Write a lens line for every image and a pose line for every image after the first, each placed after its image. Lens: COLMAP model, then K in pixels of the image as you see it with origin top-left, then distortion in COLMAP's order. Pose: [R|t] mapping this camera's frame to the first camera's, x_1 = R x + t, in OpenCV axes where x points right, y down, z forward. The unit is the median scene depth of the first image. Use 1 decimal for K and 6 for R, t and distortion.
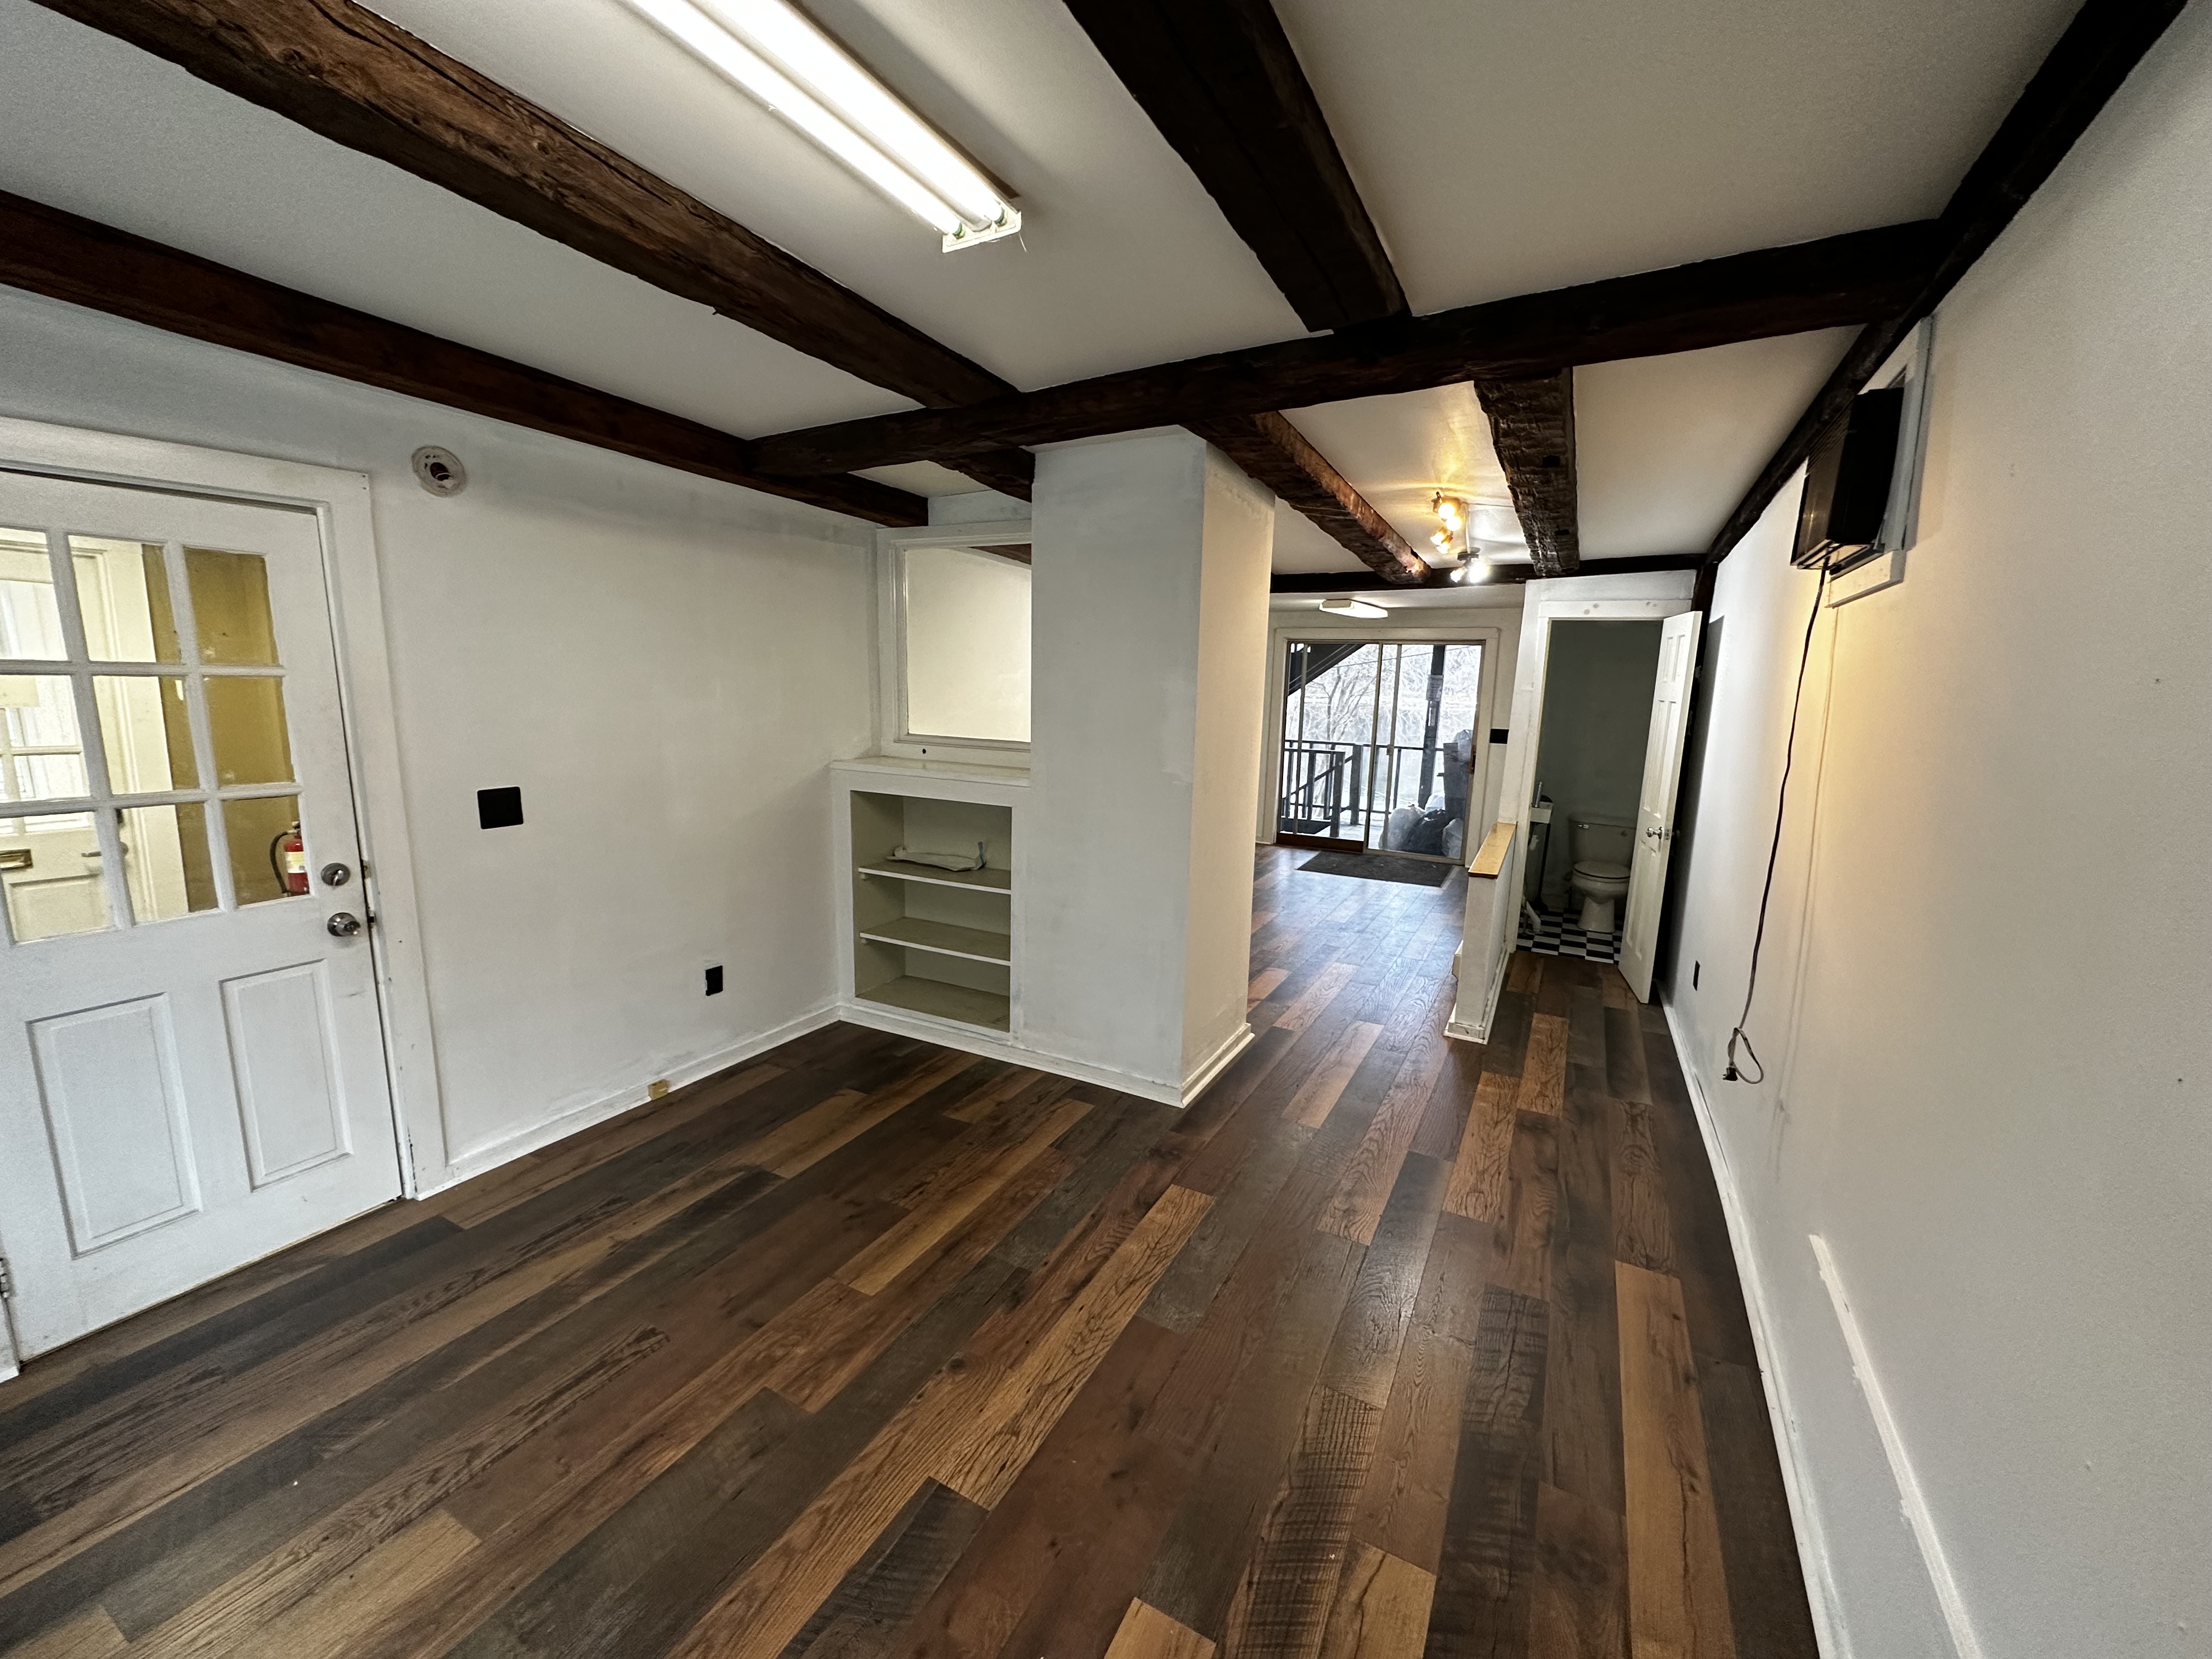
lens RADIAL K [[870.7, 0, 1118.2], [0, 870.7, 834.3], [0, 0, 1]] dist [-0.000092, 0.000026]
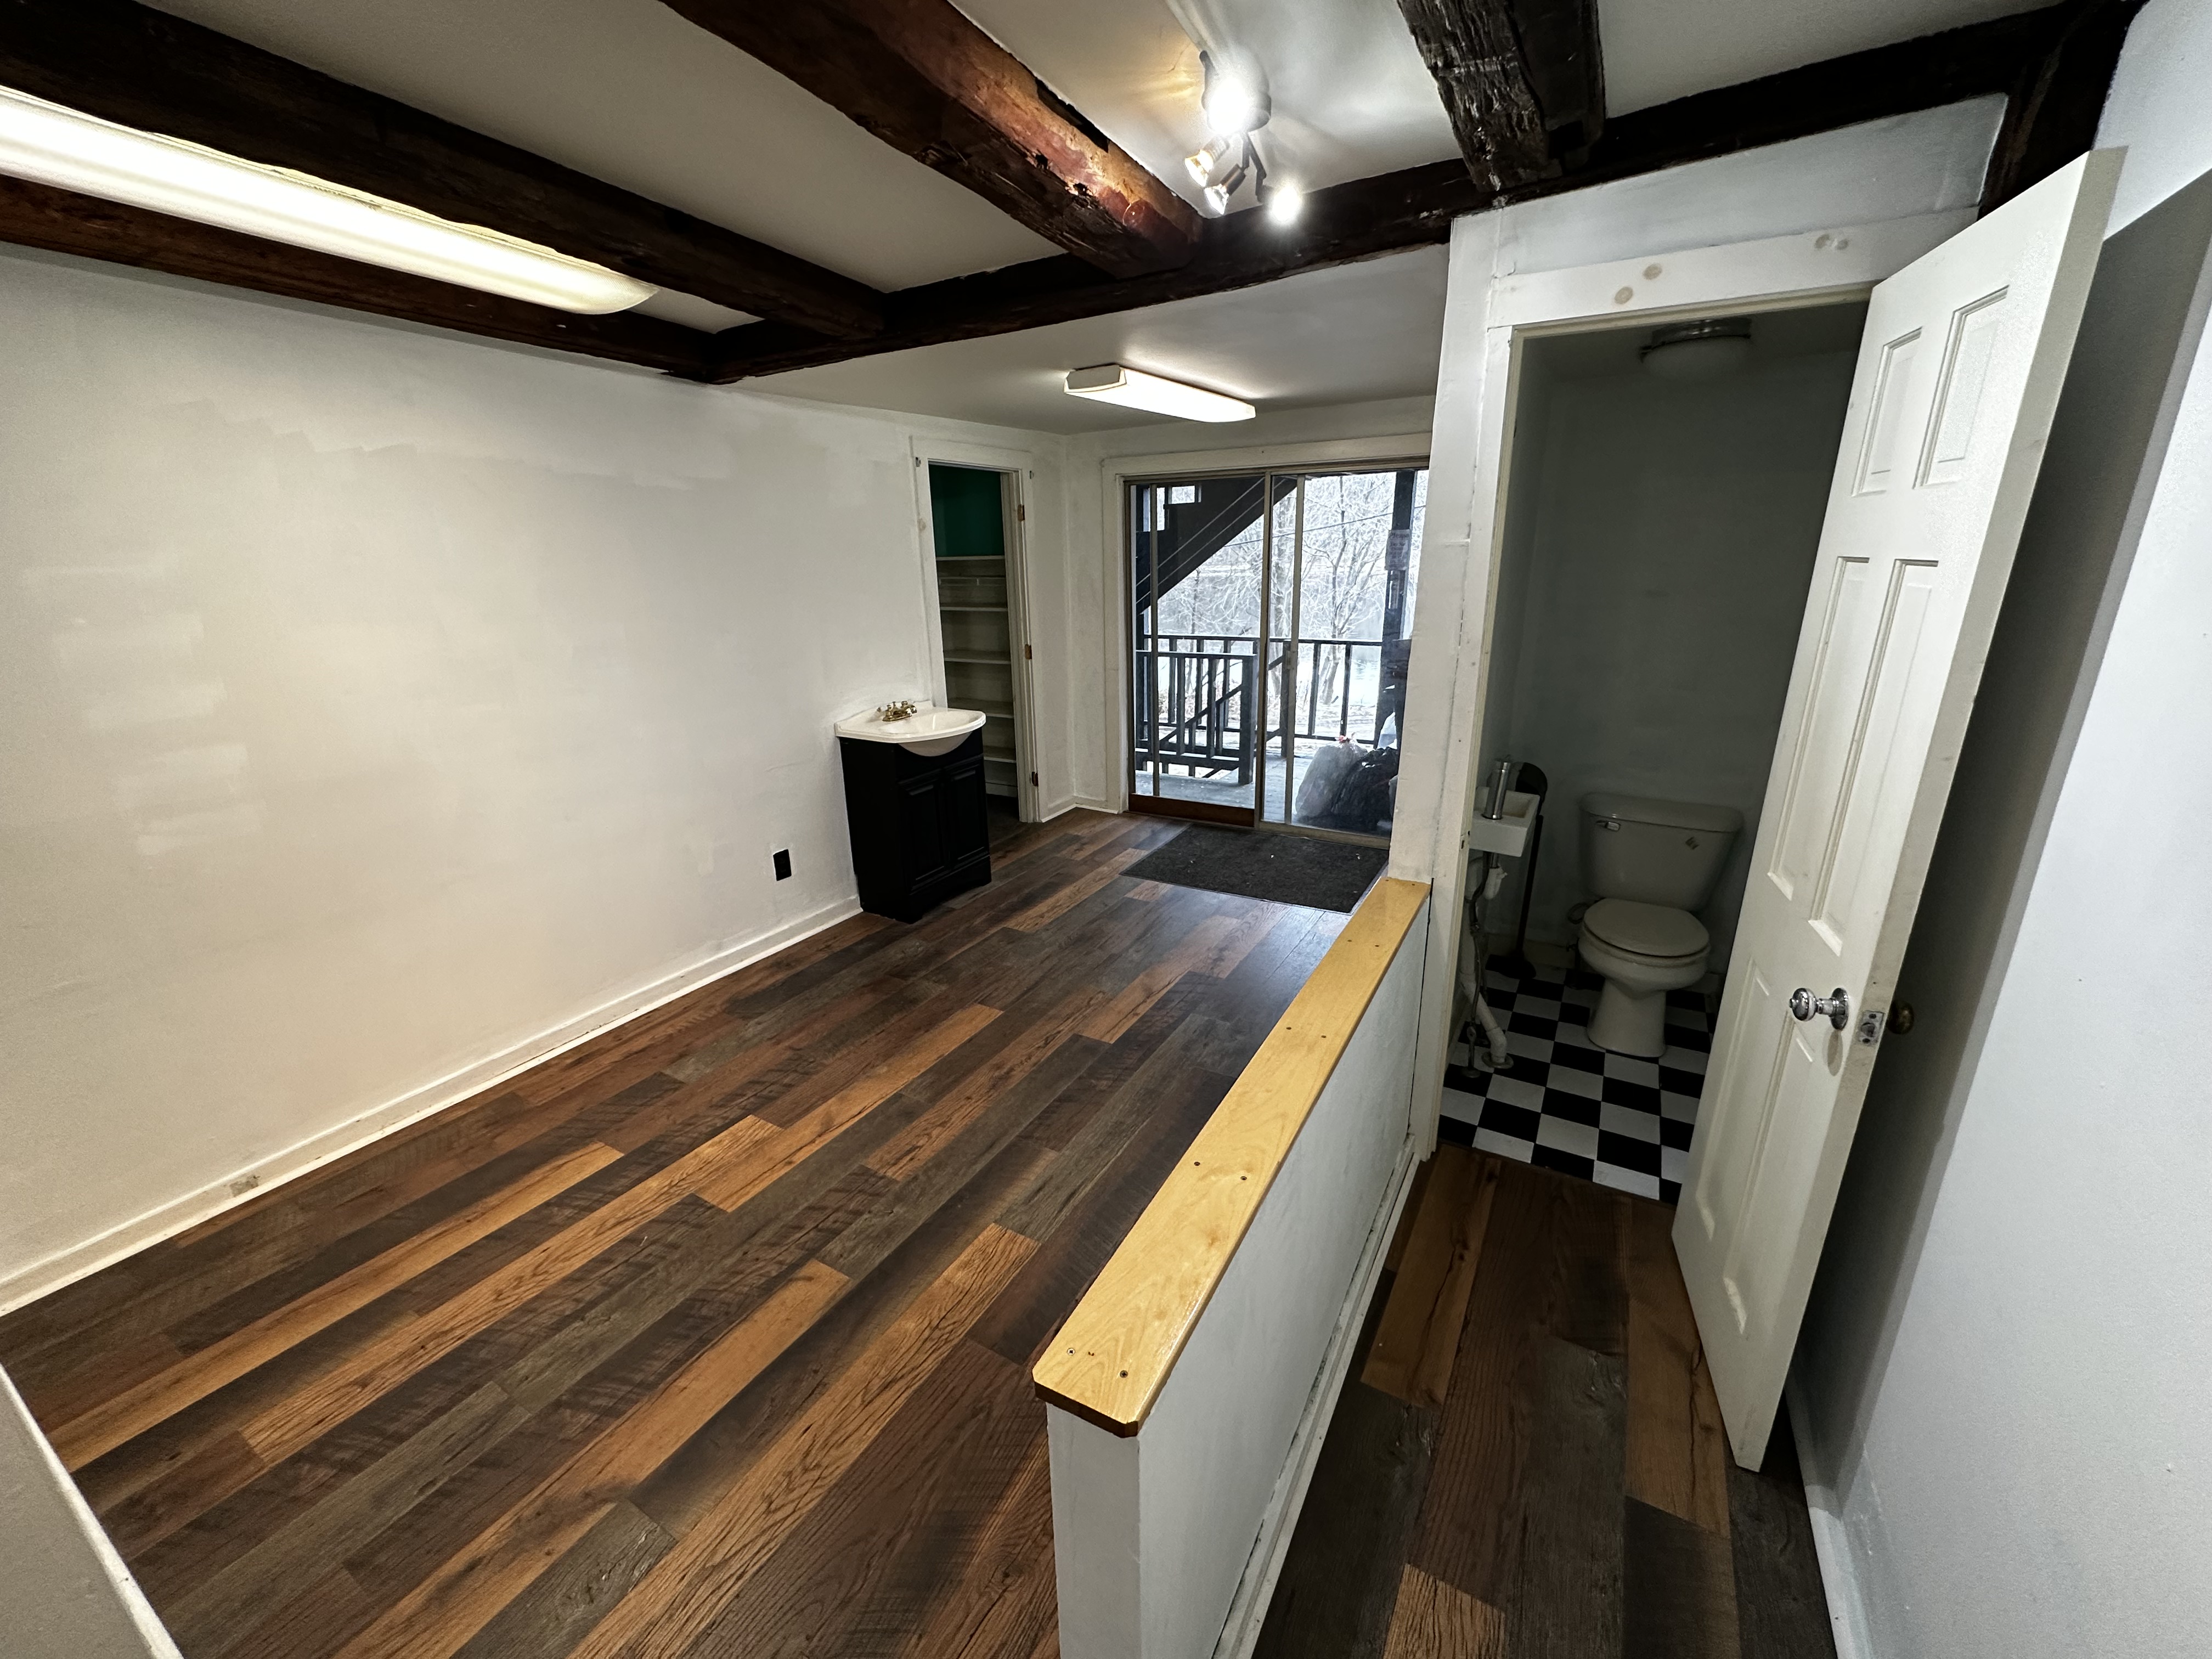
lens RADIAL K [[886.0, 0, 1107.8], [0, 886.0, 832.4], [0, 0, 1]] dist [-0.000692, 0.000222]
pose [[0.998762, -0.029094, -0.040358, 0.303315], [0.033906, 0.991680, 0.124184, -0.086666], [0.036409, -0.125399, 0.991438, 0.549251]]
